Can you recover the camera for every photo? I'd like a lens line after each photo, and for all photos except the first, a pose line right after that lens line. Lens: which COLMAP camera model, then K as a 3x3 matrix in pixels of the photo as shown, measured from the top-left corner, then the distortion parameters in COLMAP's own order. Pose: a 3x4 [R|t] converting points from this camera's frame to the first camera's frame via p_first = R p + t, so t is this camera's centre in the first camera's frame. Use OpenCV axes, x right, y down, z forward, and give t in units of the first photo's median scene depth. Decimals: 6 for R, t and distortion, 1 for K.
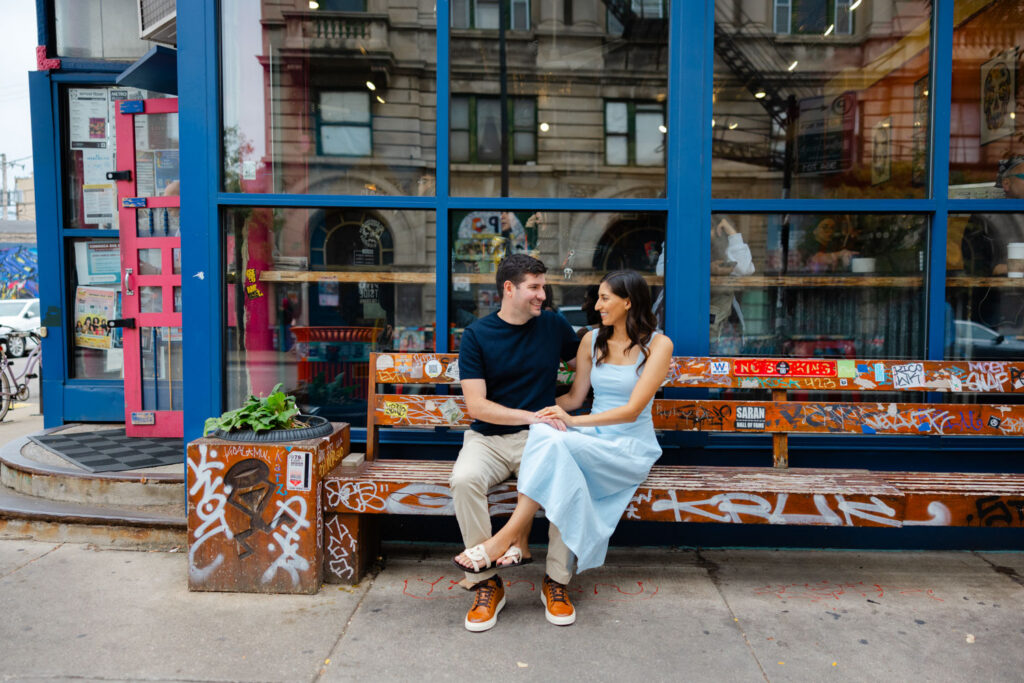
lens RADIAL K [[1007.3, 0, 512.0], [0, 1007.3, 341.5], [0, 0, 1]] dist [-0.002789, 0.002981]
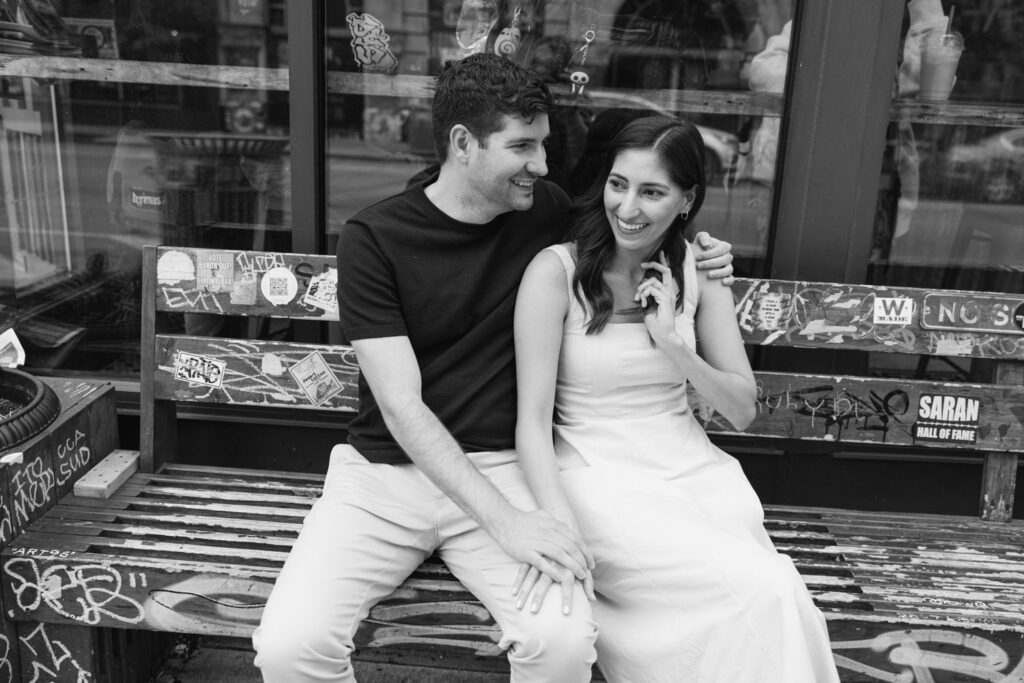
lens RADIAL K [[1007.3, 0, 512.0], [0, 1007.3, 341.5], [0, 0, 1]] dist [-0.002789, 0.002981]
pose [[0.999222, 0.039237, 0.004092, 0.029098], [-0.039167, 0.974320, 0.221736, -0.056341], [0.004714, -0.221723, 0.975098, 0.545777]]
